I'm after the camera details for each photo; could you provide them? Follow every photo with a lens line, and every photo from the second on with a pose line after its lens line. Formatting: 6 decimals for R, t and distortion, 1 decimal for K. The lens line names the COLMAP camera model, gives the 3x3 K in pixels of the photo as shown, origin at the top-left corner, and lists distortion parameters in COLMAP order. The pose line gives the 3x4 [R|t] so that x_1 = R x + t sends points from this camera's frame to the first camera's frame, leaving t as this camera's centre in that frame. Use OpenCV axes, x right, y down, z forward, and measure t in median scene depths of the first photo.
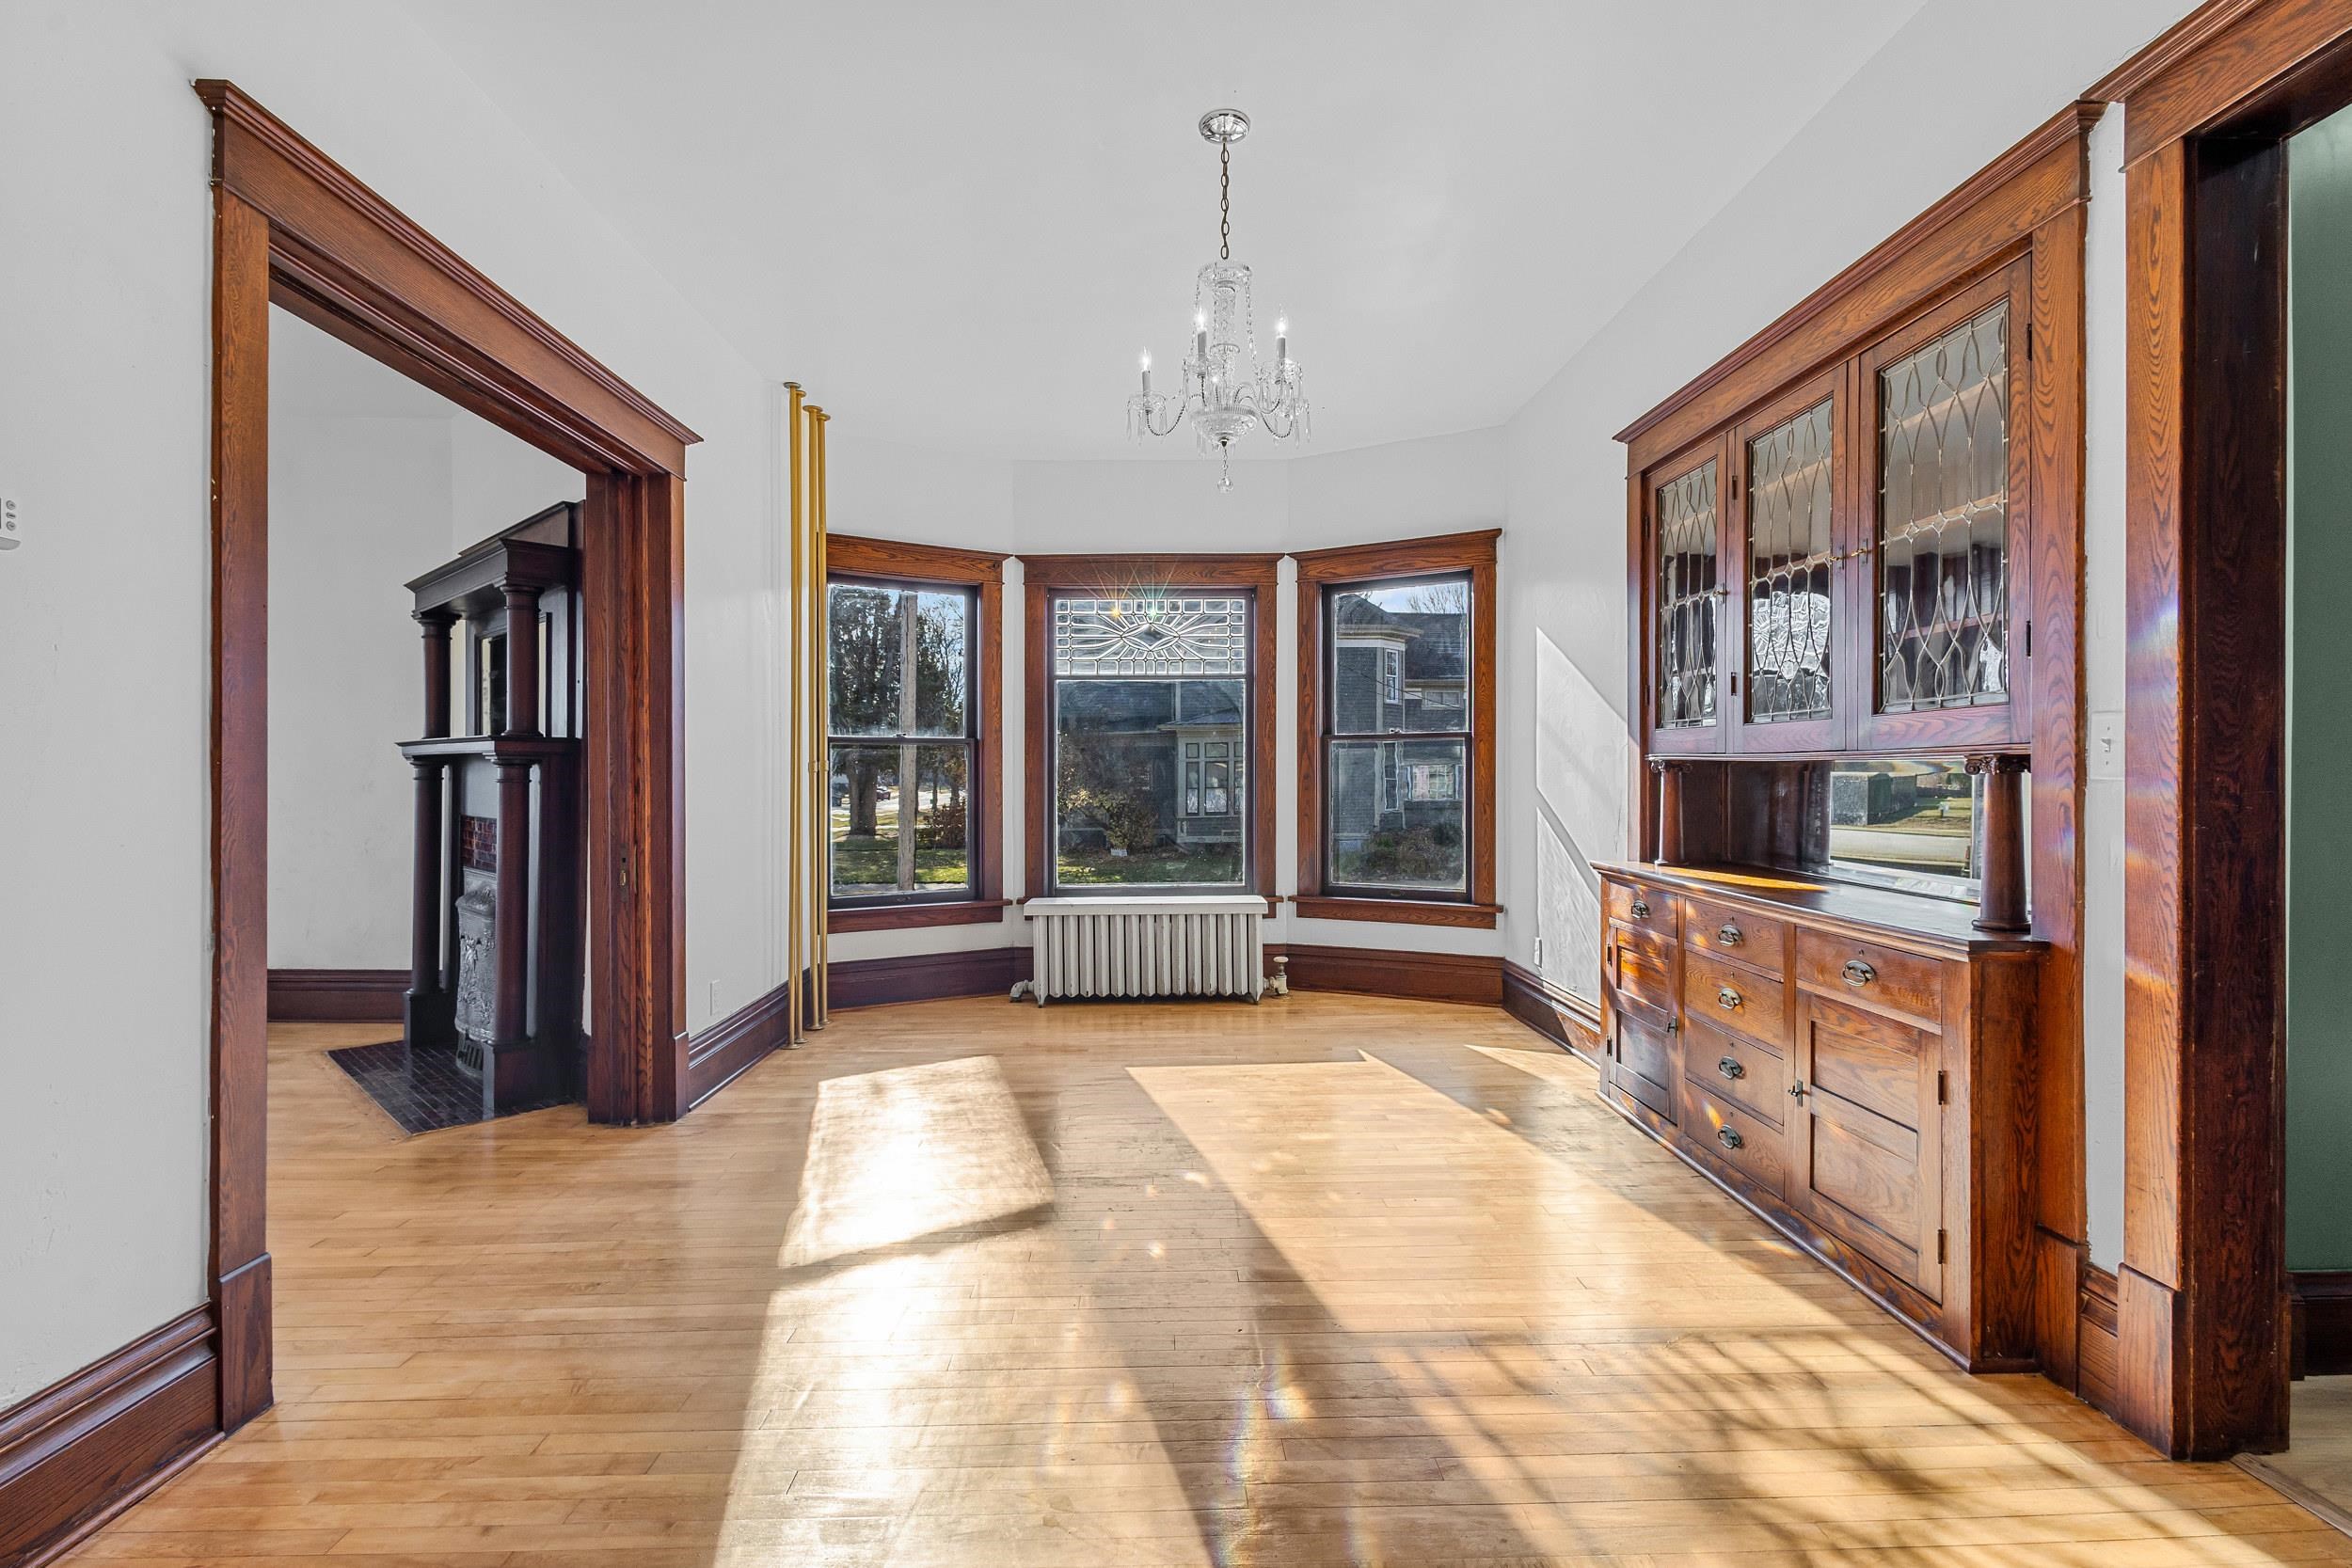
lens RADIAL K [[1085.2, 0, 1183.9], [0, 1085.2, 783.6], [0, 0, 1]] dist [0.005933, -0.000491]
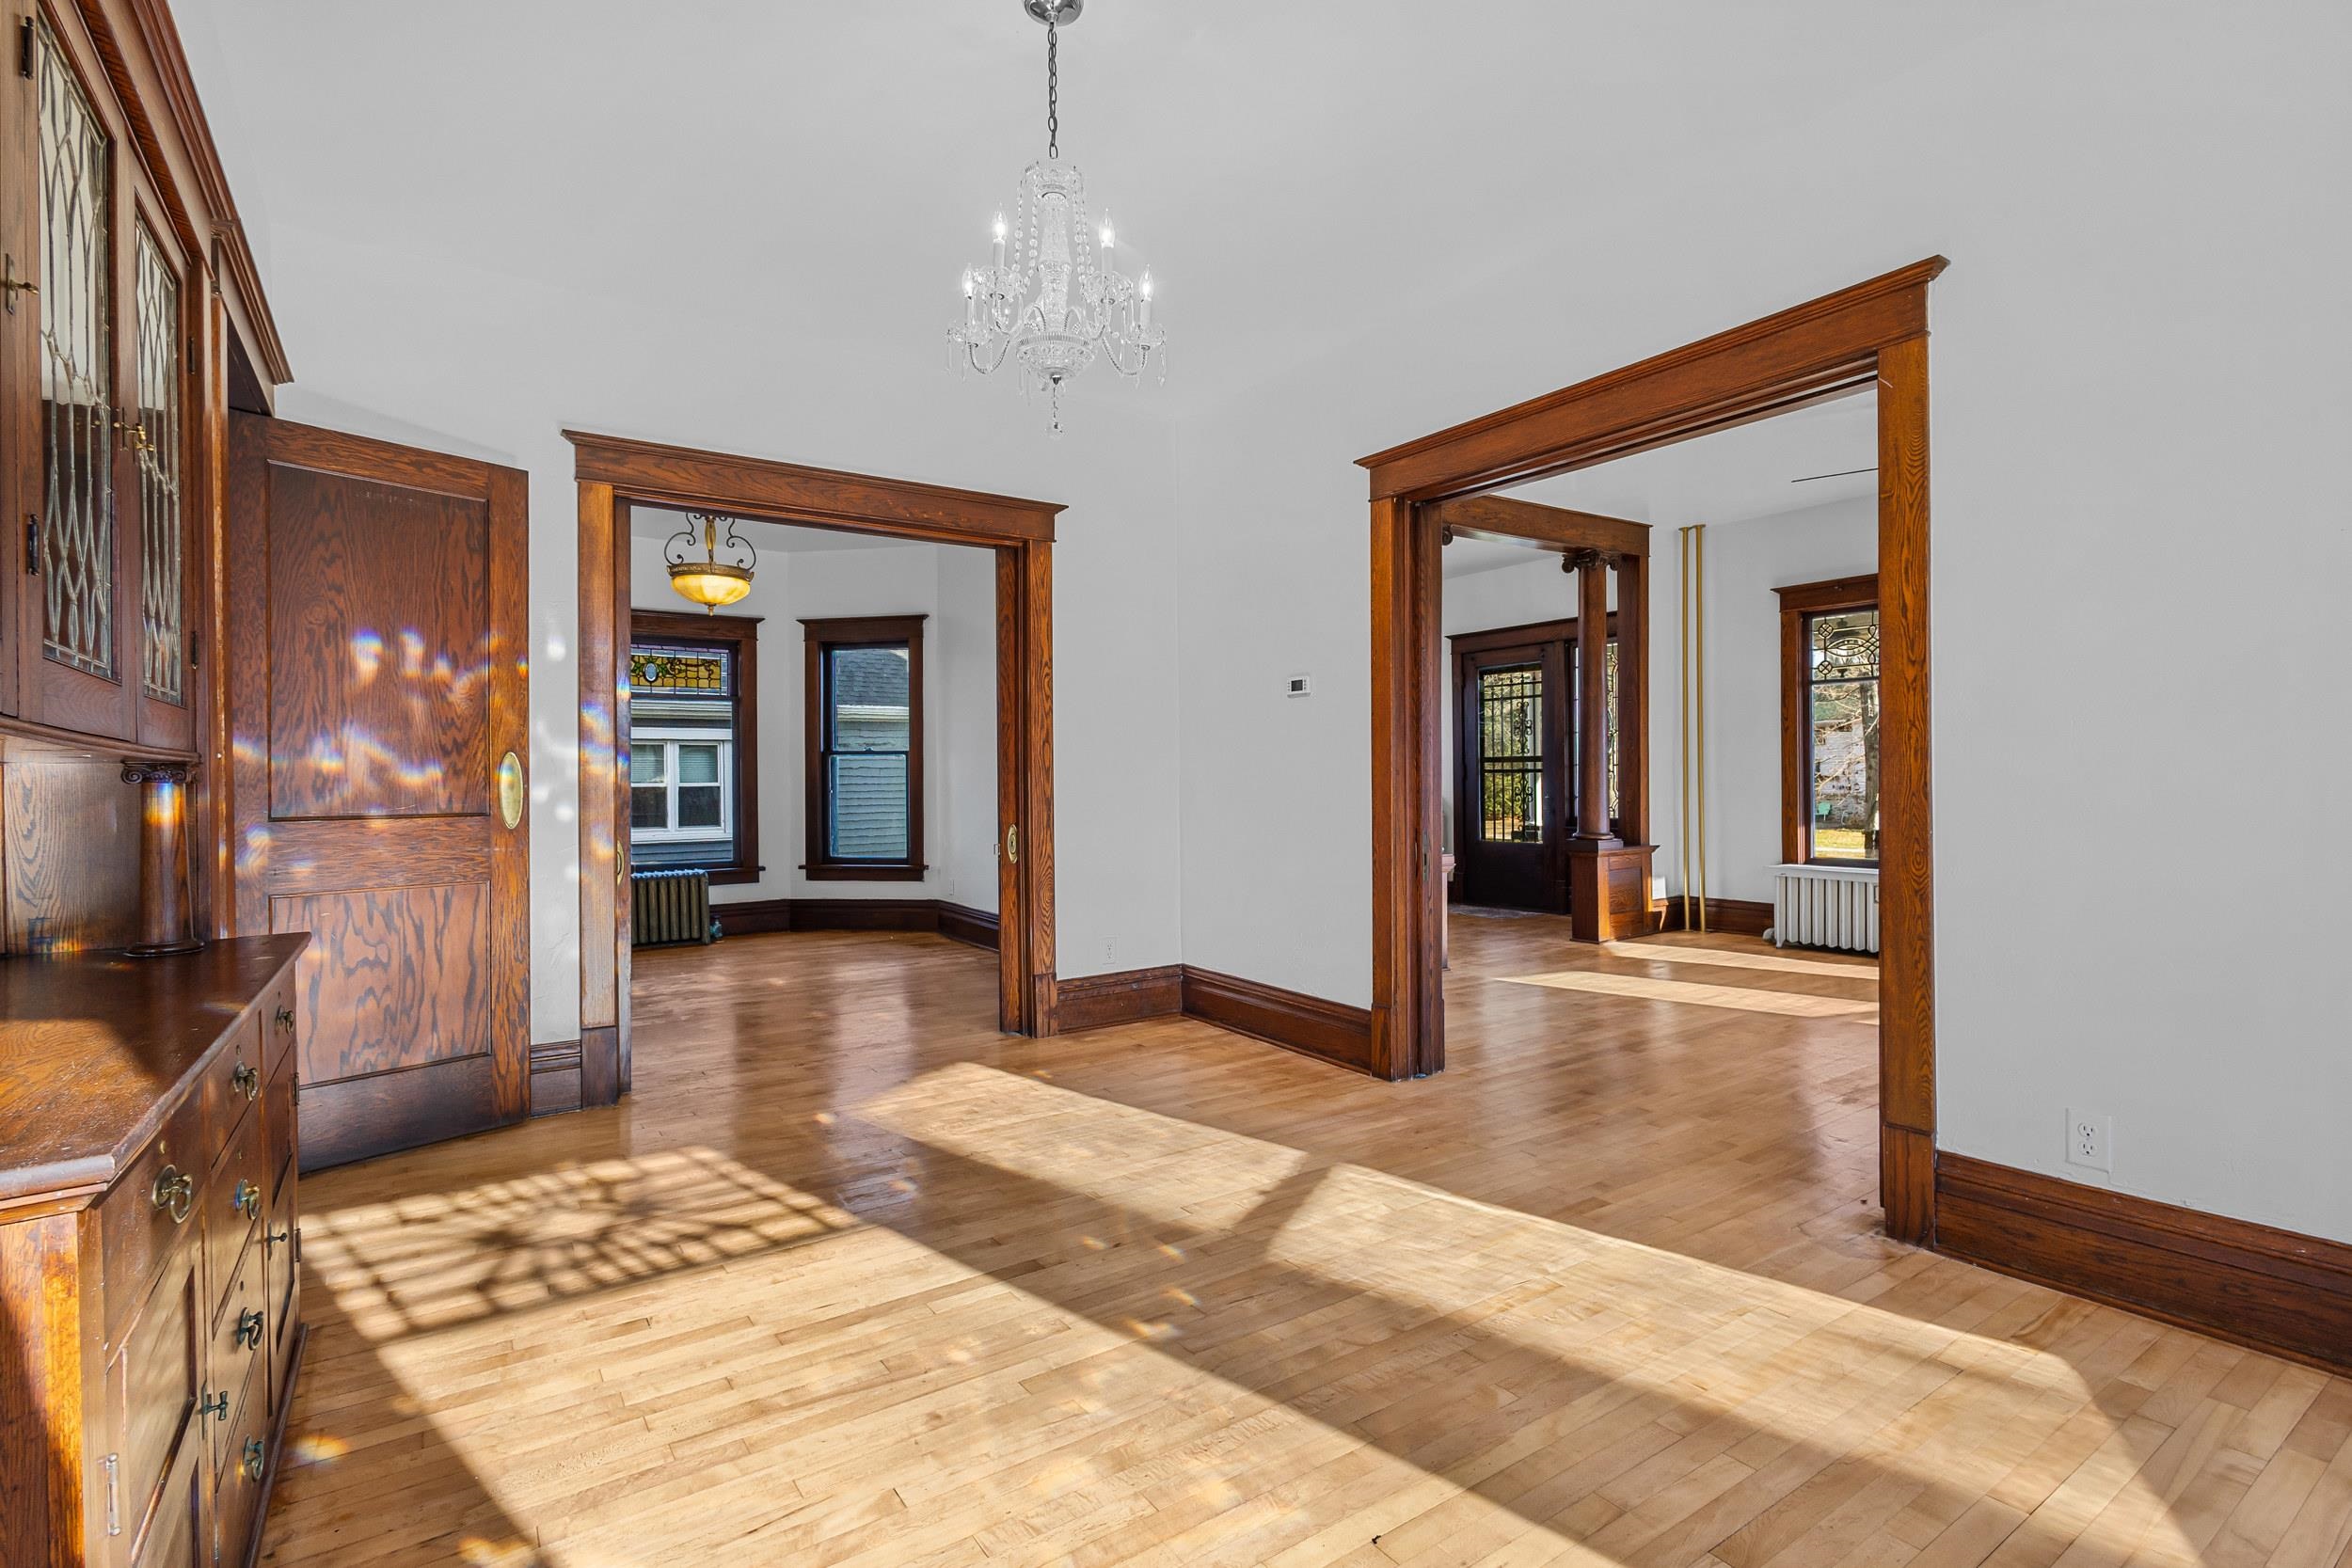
lens RADIAL K [[1096.9, 0, 1180.1], [0, 1096.9, 778.5], [0, 0, 1]] dist [0.009035, 0.000404]
pose [[-0.840643, 0.011586, -0.541466, 0.381883], [0.009943, 0.999933, 0.005960, -0.008248], [0.541498, -0.000374, -0.840702, 1.589053]]
